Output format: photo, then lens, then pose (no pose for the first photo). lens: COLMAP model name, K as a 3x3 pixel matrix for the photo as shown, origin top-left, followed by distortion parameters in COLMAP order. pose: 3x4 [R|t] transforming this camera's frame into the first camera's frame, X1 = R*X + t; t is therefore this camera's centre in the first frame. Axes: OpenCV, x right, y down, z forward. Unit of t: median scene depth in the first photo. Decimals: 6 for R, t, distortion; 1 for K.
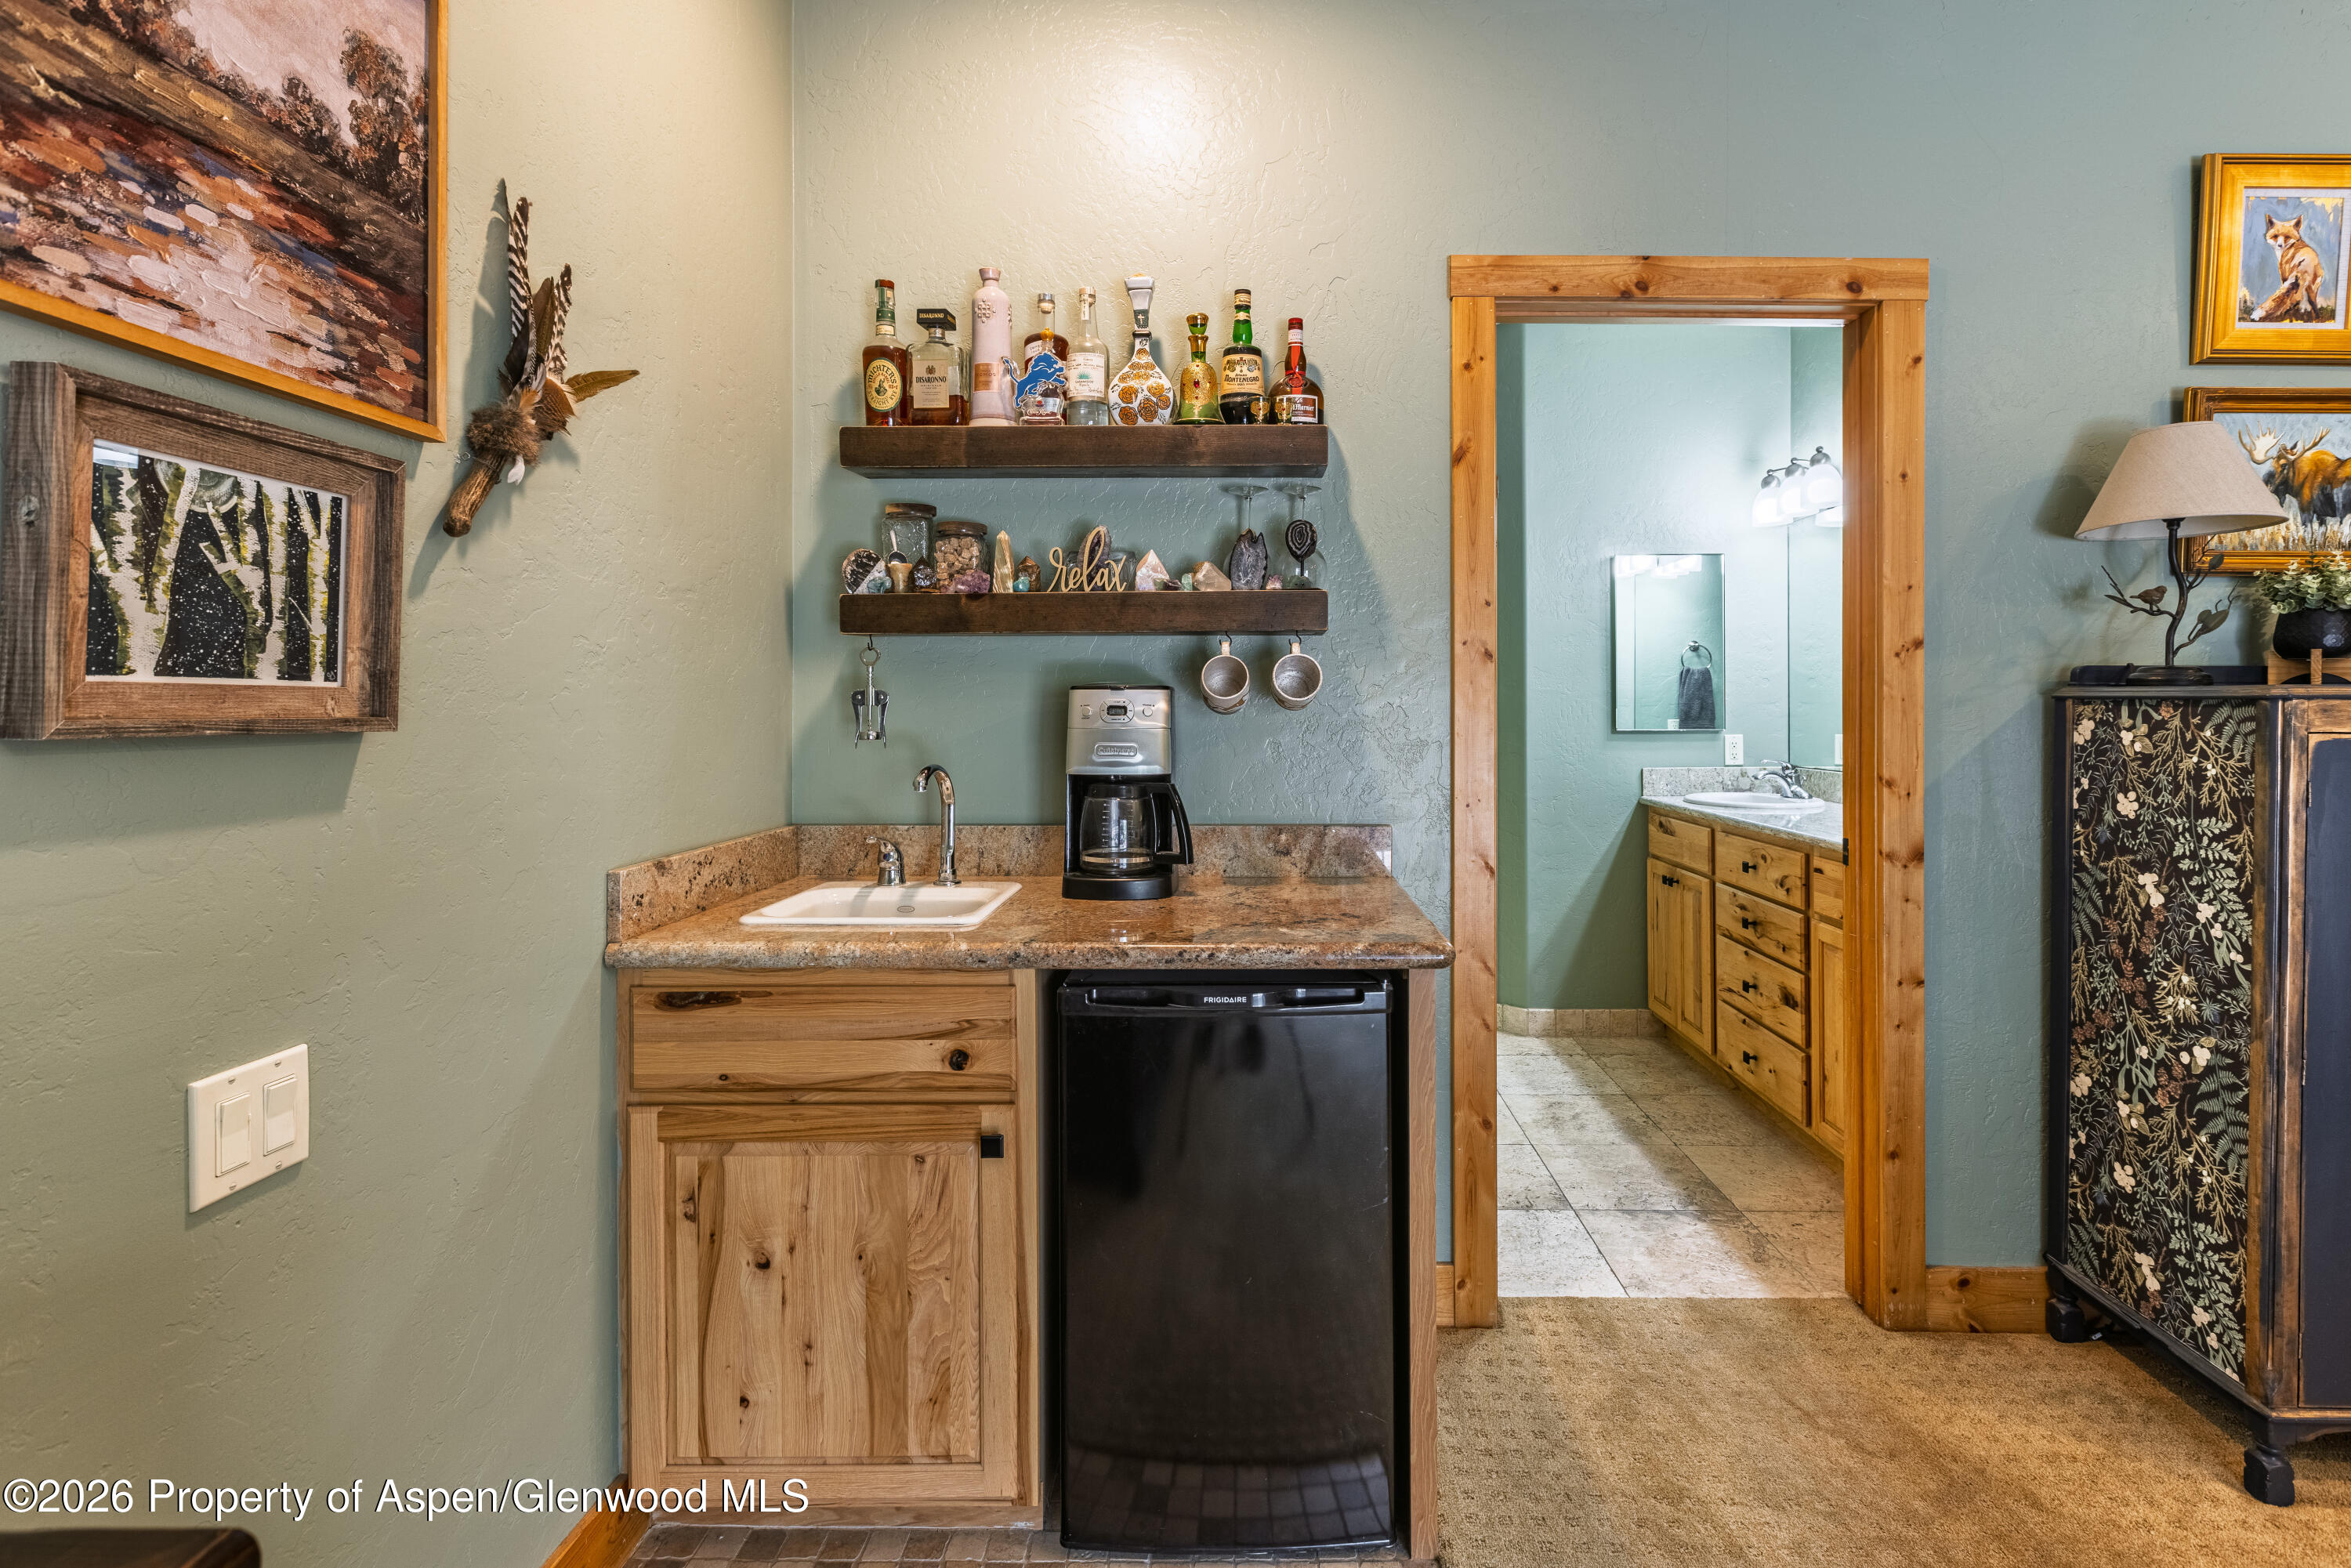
lens RADIAL K [[1101.1, 0, 1240.0], [0, 1101.1, 701.5], [0, 0, 1]] dist [-0.000819, -0.000179]
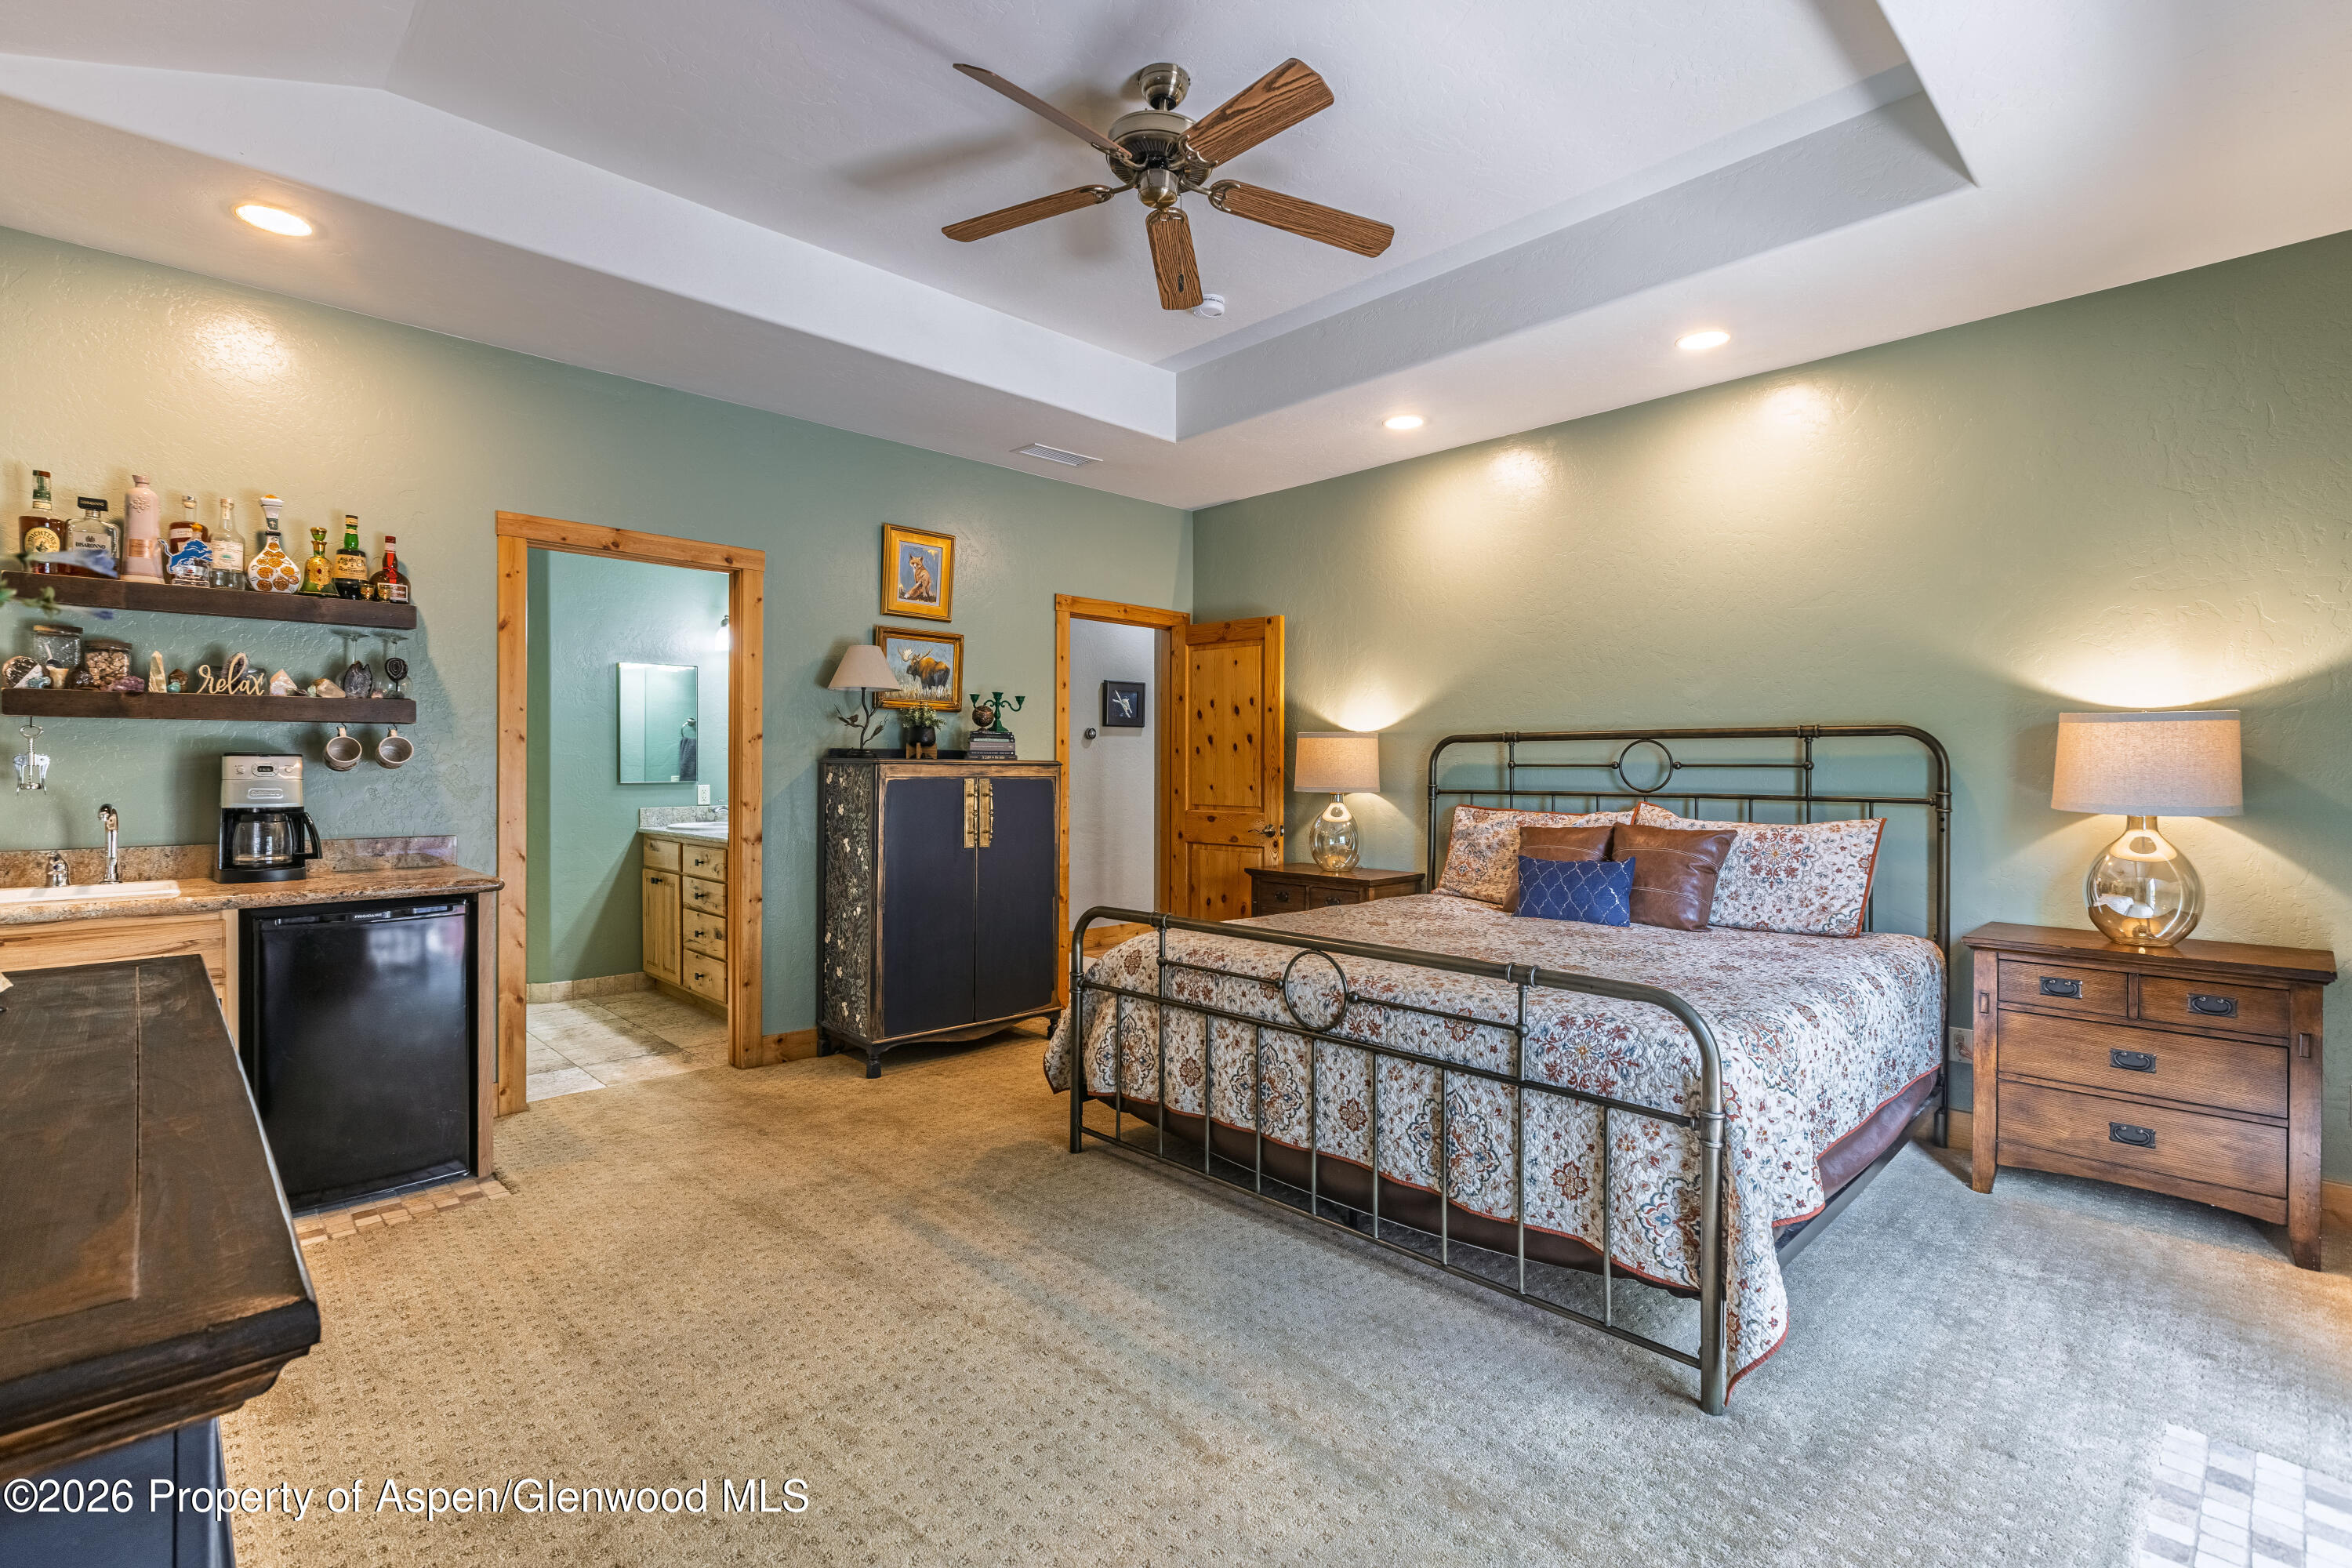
lens RADIAL K [[1061.3, 0, 1184.2], [0, 1061.3, 766.5], [0, 0, 1]] dist [0.000477, -0.000584]
pose [[0.707509, 0.000679, 0.706704, -0.244530], [-0.004261, 0.999985, 0.003305, -0.006253], [-0.706691, -0.005350, 0.707502, -1.038339]]
